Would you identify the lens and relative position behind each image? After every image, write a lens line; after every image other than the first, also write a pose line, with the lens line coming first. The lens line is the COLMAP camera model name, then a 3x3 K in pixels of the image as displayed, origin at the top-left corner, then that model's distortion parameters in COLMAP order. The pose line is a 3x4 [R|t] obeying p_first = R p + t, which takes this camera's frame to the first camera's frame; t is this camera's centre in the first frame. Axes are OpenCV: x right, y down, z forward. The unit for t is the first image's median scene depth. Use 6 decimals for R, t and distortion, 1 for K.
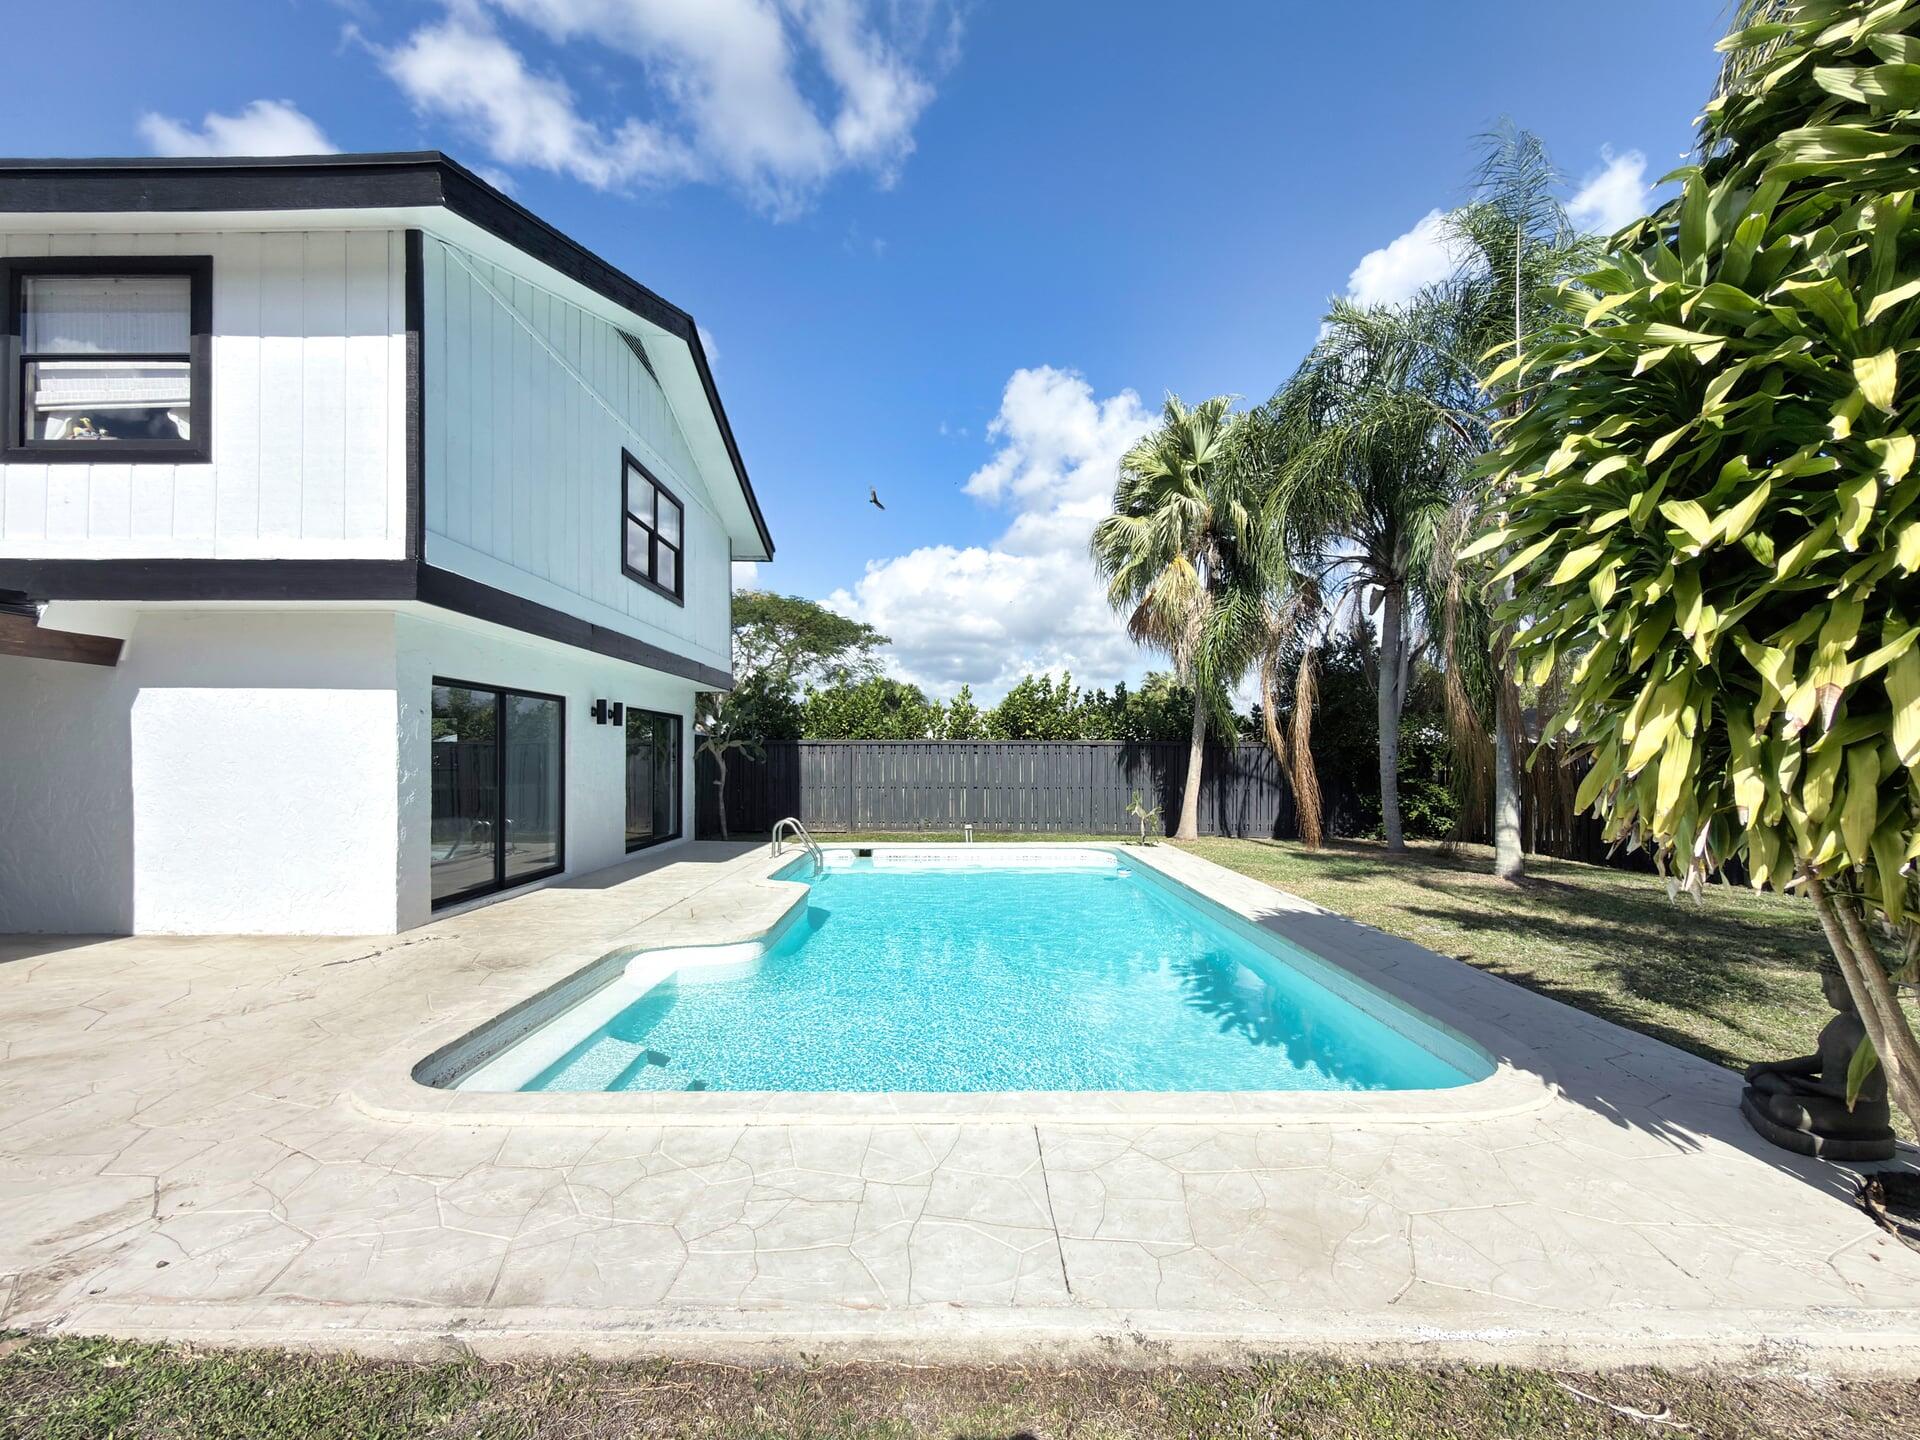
lens RADIAL K [[804.9, 0, 971.9], [0, 804.9, 752.7], [0, 0, 1]] dist [-0.002776, -0.000098]
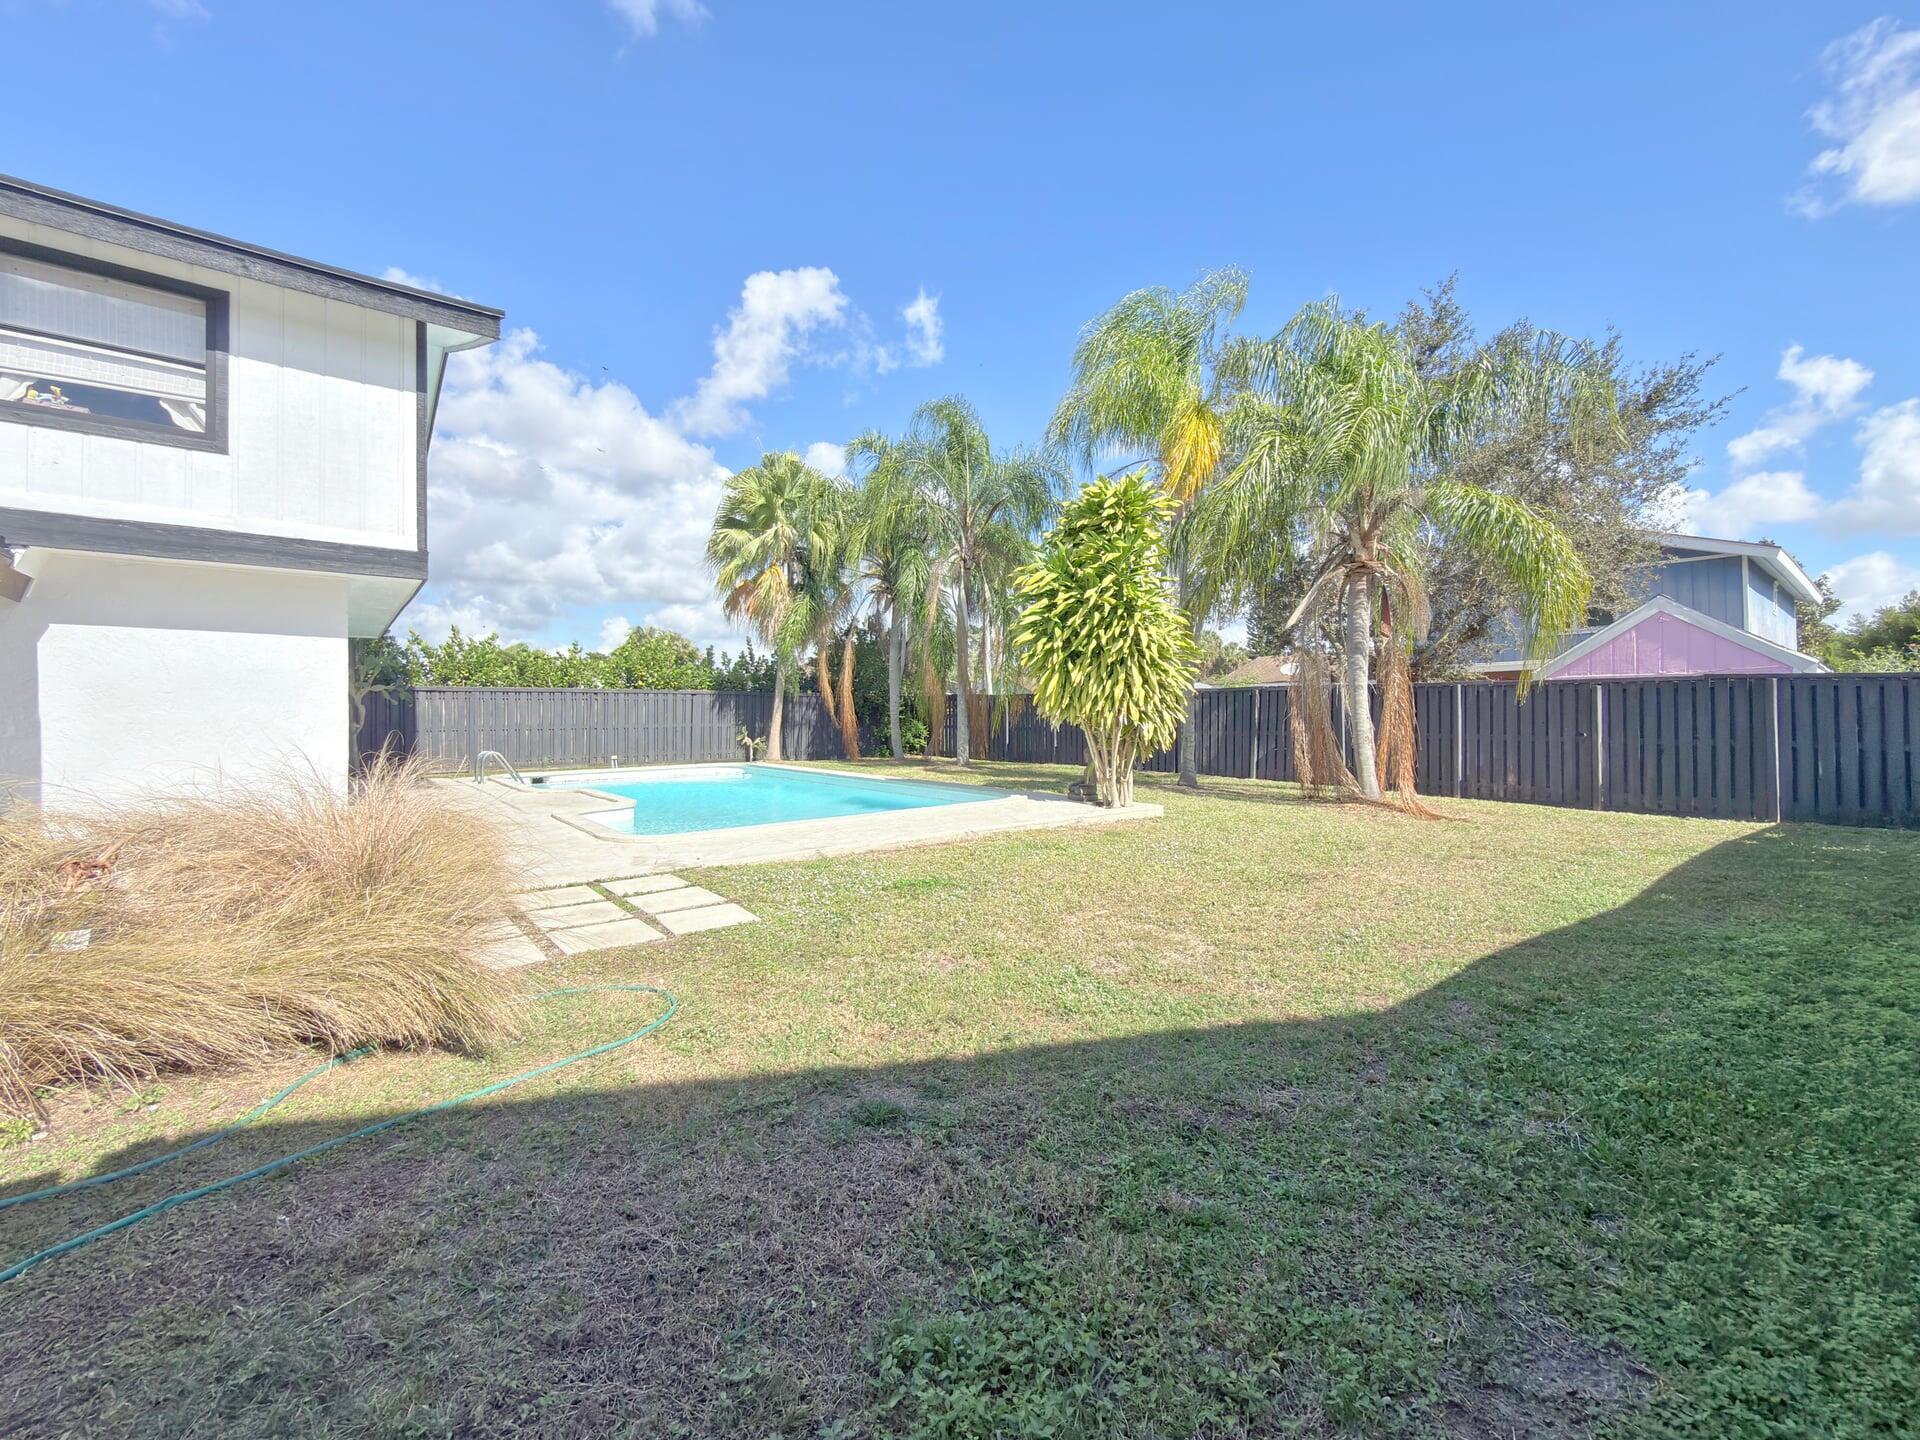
lens RADIAL K [[804.9, 0, 957.3], [0, 804.9, 712.3], [0, 0, 1]] dist [-0.002776, -0.000098]
pose [[0.777654, -0.003773, 0.628681, -0.401031], [0.002501, 0.999993, 0.002908, 0.020790], [-0.628688, -0.000689, 0.777658, -0.332856]]
